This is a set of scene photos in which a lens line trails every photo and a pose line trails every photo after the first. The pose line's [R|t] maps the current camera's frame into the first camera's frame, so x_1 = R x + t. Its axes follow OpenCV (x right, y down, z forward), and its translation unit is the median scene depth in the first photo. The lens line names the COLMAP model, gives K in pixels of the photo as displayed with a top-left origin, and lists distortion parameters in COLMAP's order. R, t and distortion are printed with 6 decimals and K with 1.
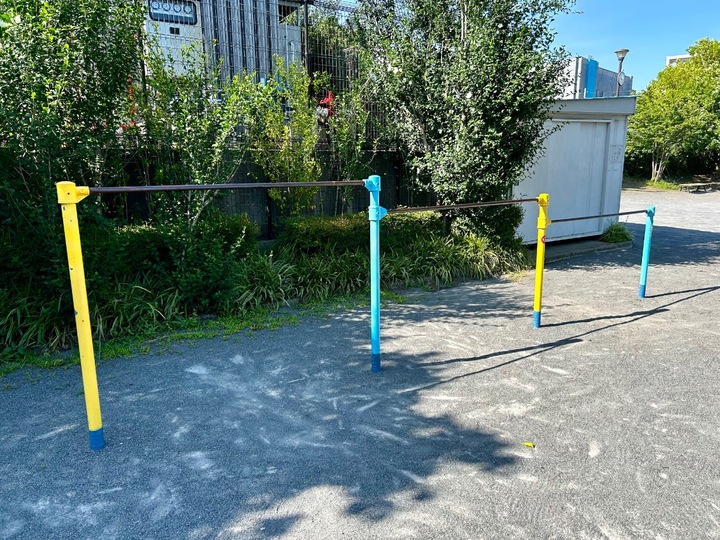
lens RADIAL K [[548.8, 0, 360.4], [0, 548.8, 271.7], [0, 0, 1]] dist [0.015750, 0.001739]
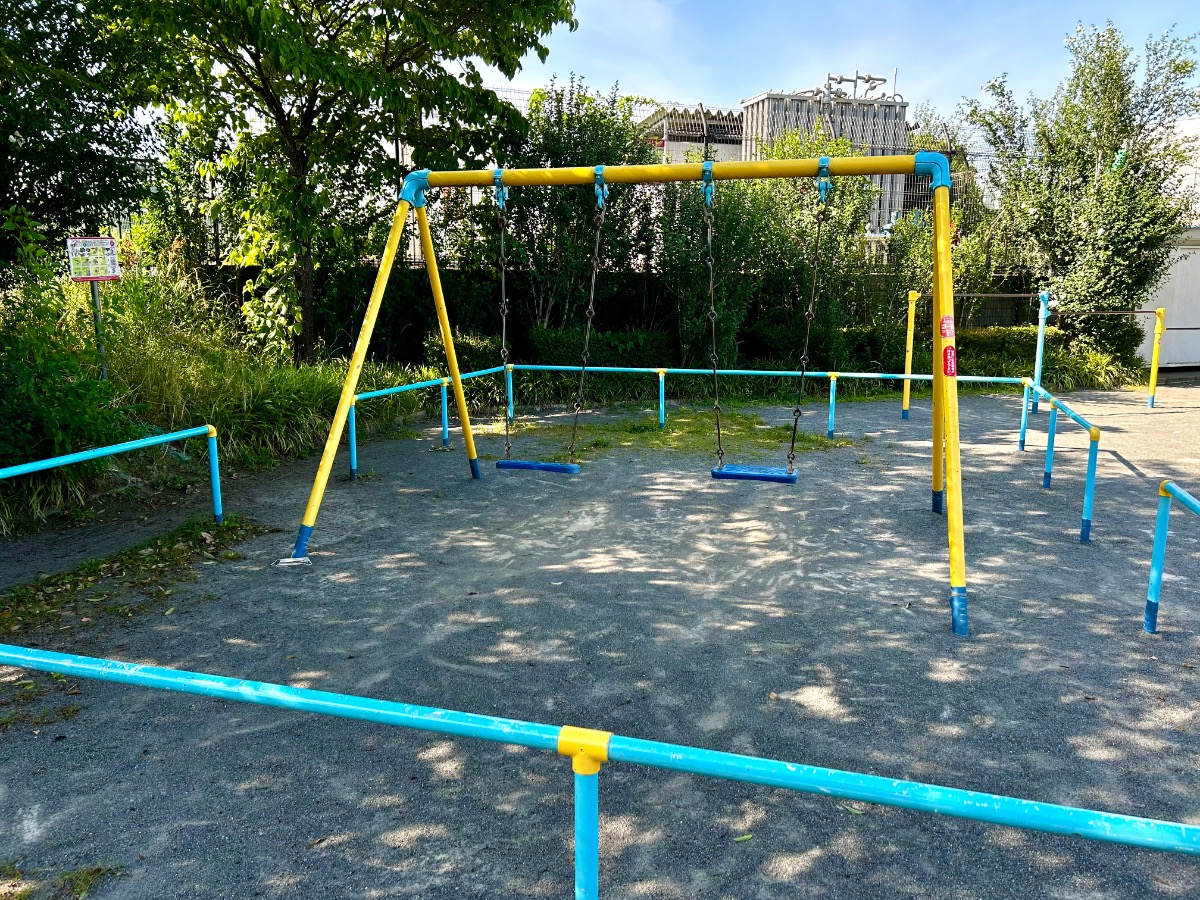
lens RADIAL K [[914.6, 0, 598.4], [0, 914.6, 445.9], [0, 0, 1]] dist [0.015750, 0.001739]
pose [[0.966862, 0.055998, -0.249083, -0.301584], [-0.063254, 0.997772, -0.021215, 0.235481], [0.247340, 0.036268, 0.968250, -1.086121]]
